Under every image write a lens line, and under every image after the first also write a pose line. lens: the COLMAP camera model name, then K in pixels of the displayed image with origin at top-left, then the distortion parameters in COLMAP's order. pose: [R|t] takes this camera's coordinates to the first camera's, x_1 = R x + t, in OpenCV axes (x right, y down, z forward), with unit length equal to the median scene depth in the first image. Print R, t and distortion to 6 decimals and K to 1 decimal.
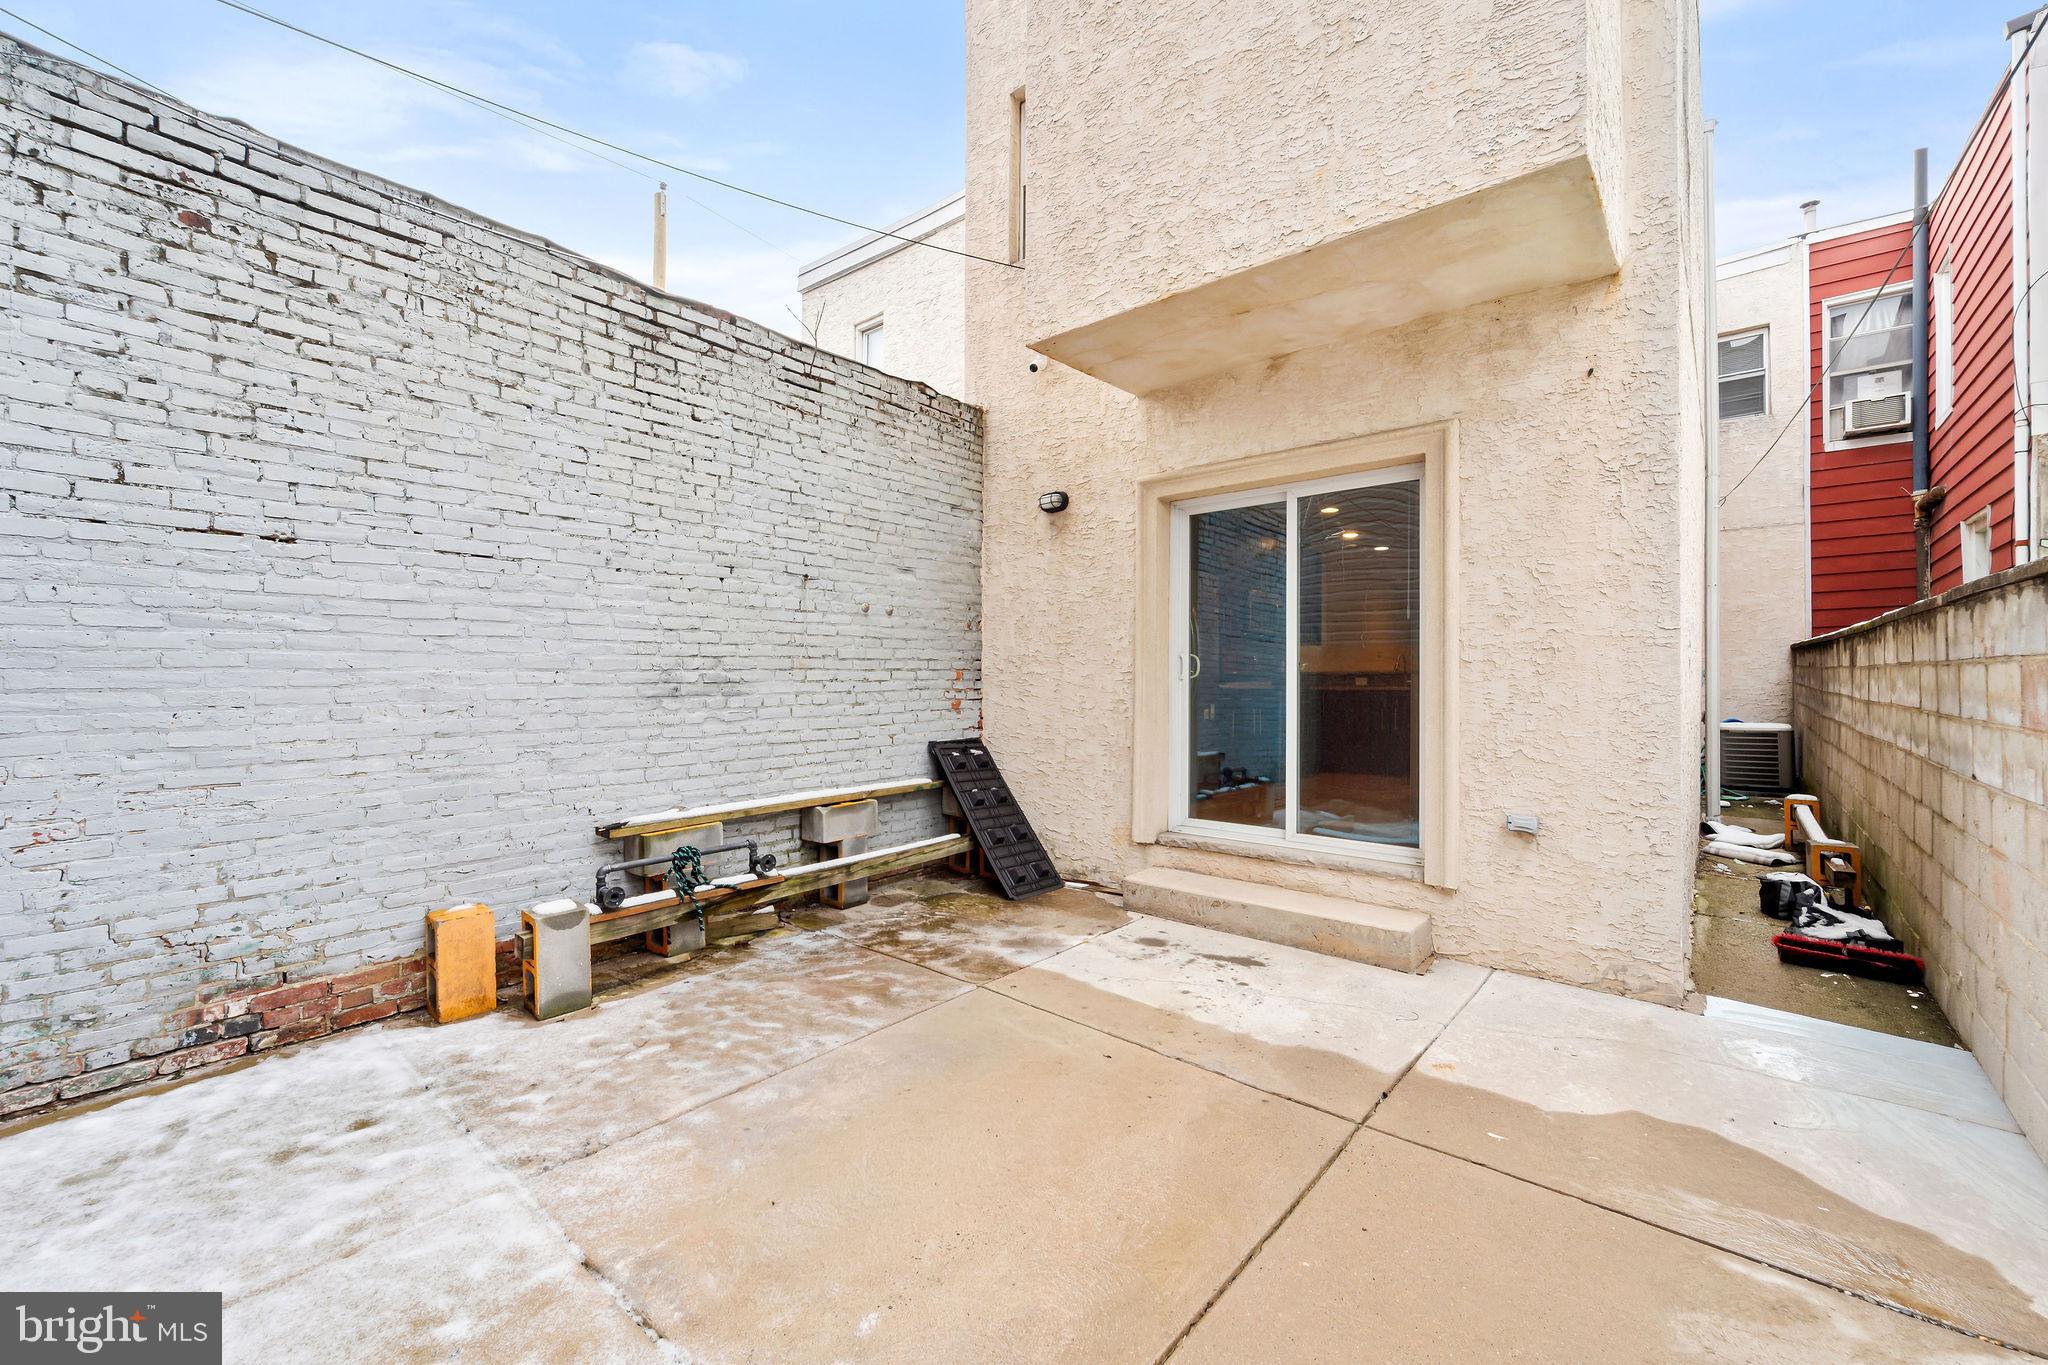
lens RADIAL K [[813.7, 0, 1038.4], [0, 813.7, 676.6], [0, 0, 1]] dist [-0.001607, 0.000091]
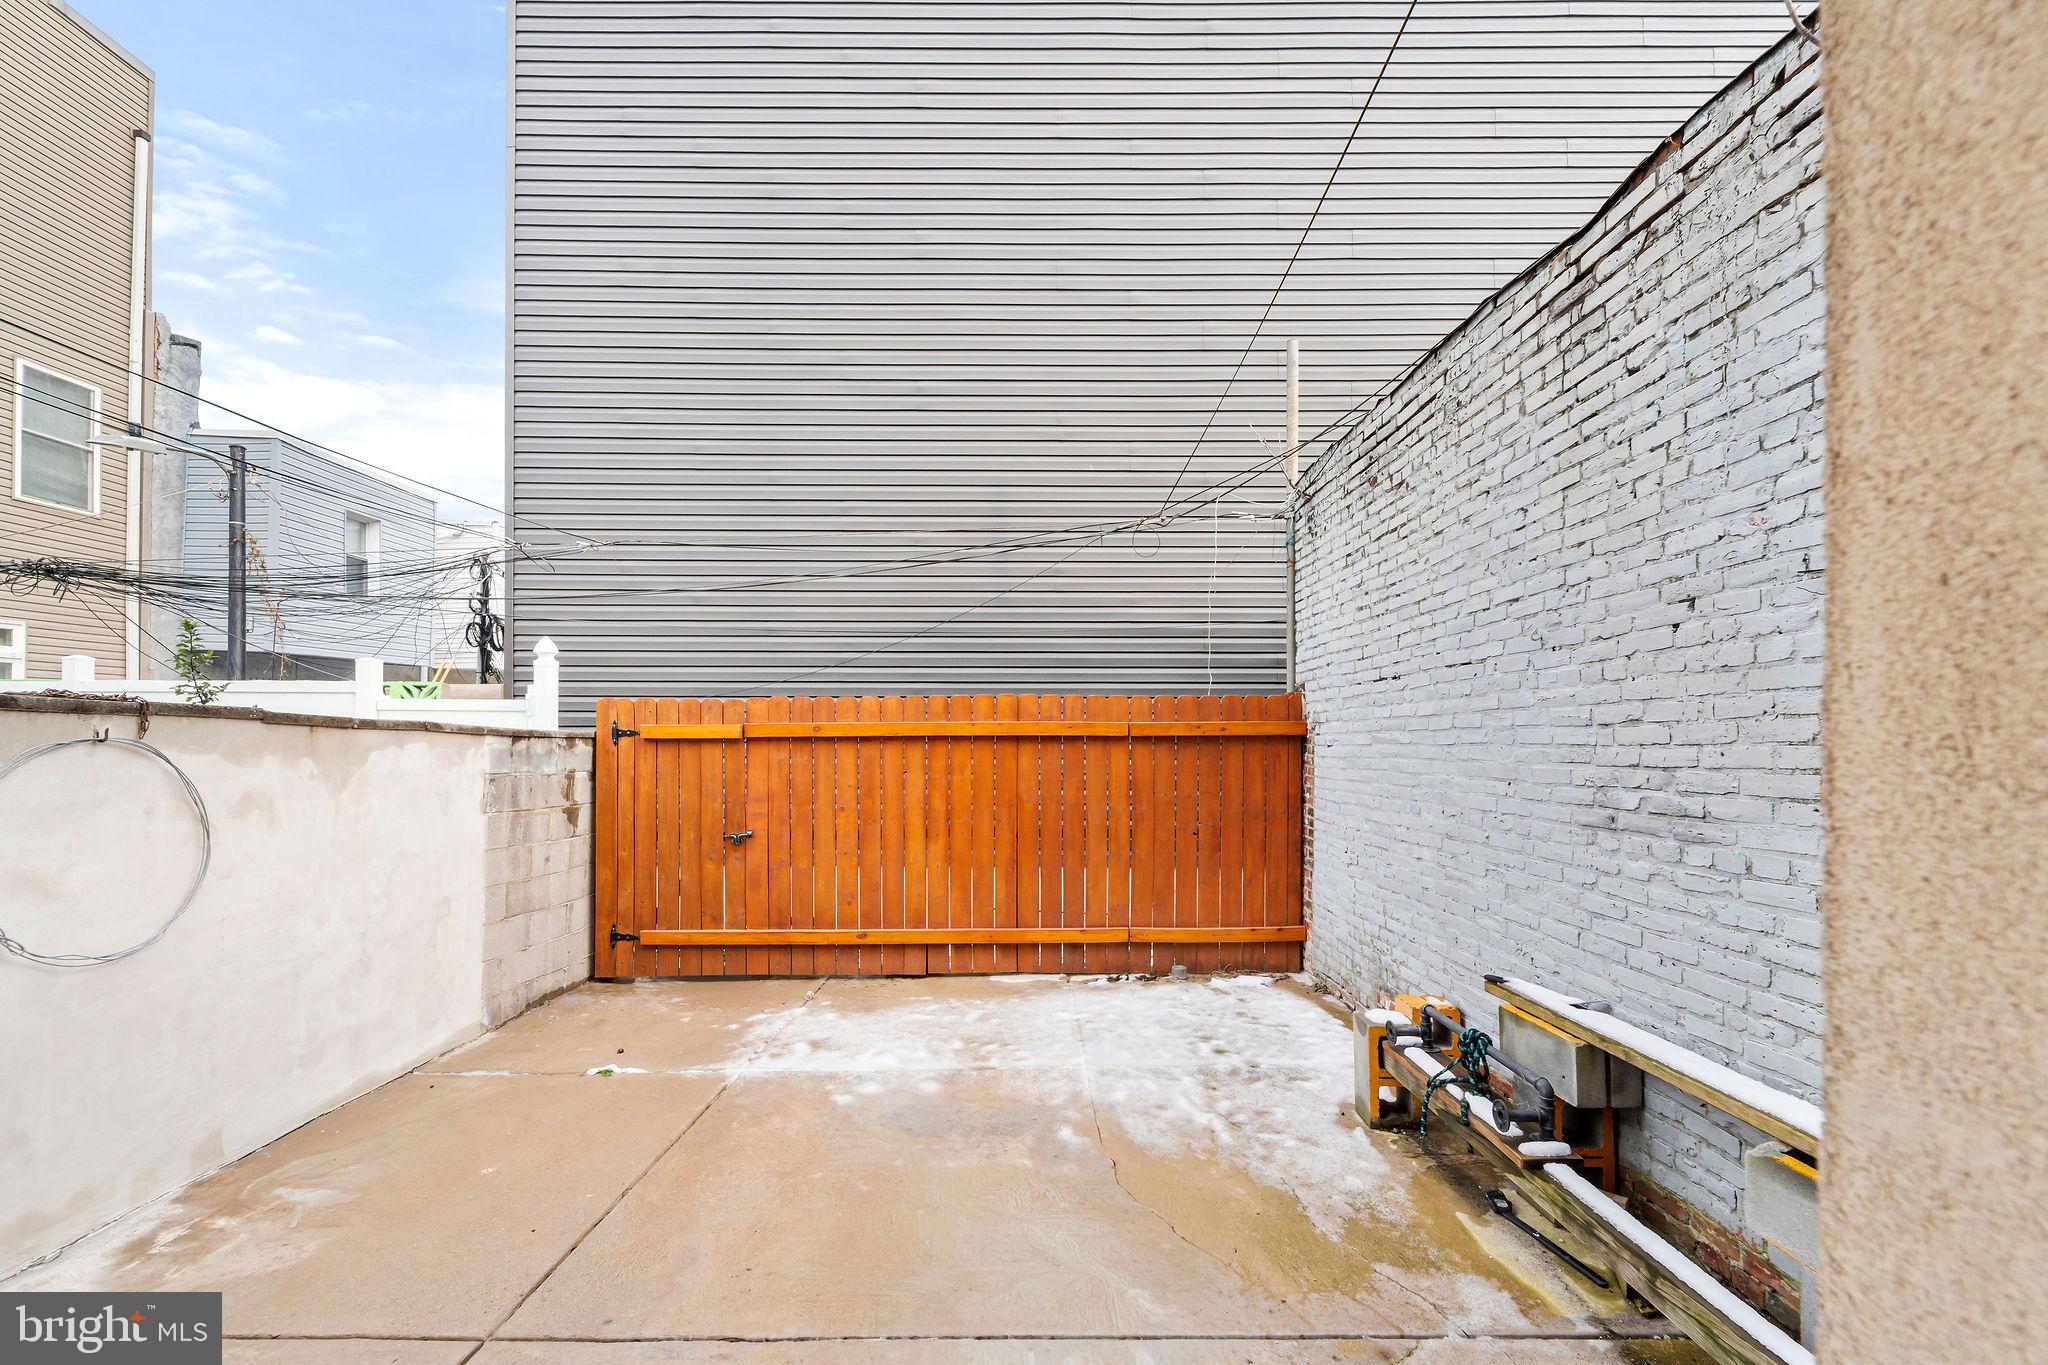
lens RADIAL K [[813.7, 0, 1042.9], [0, 813.7, 735.7], [0, 0, 1]] dist [-0.001607, 0.000091]
pose [[-0.756816, -0.009908, -0.653553, 0.308372], [-0.007559, 0.999951, -0.006405, -0.042053], [0.653584, 0.000093, -0.756854, 1.208105]]
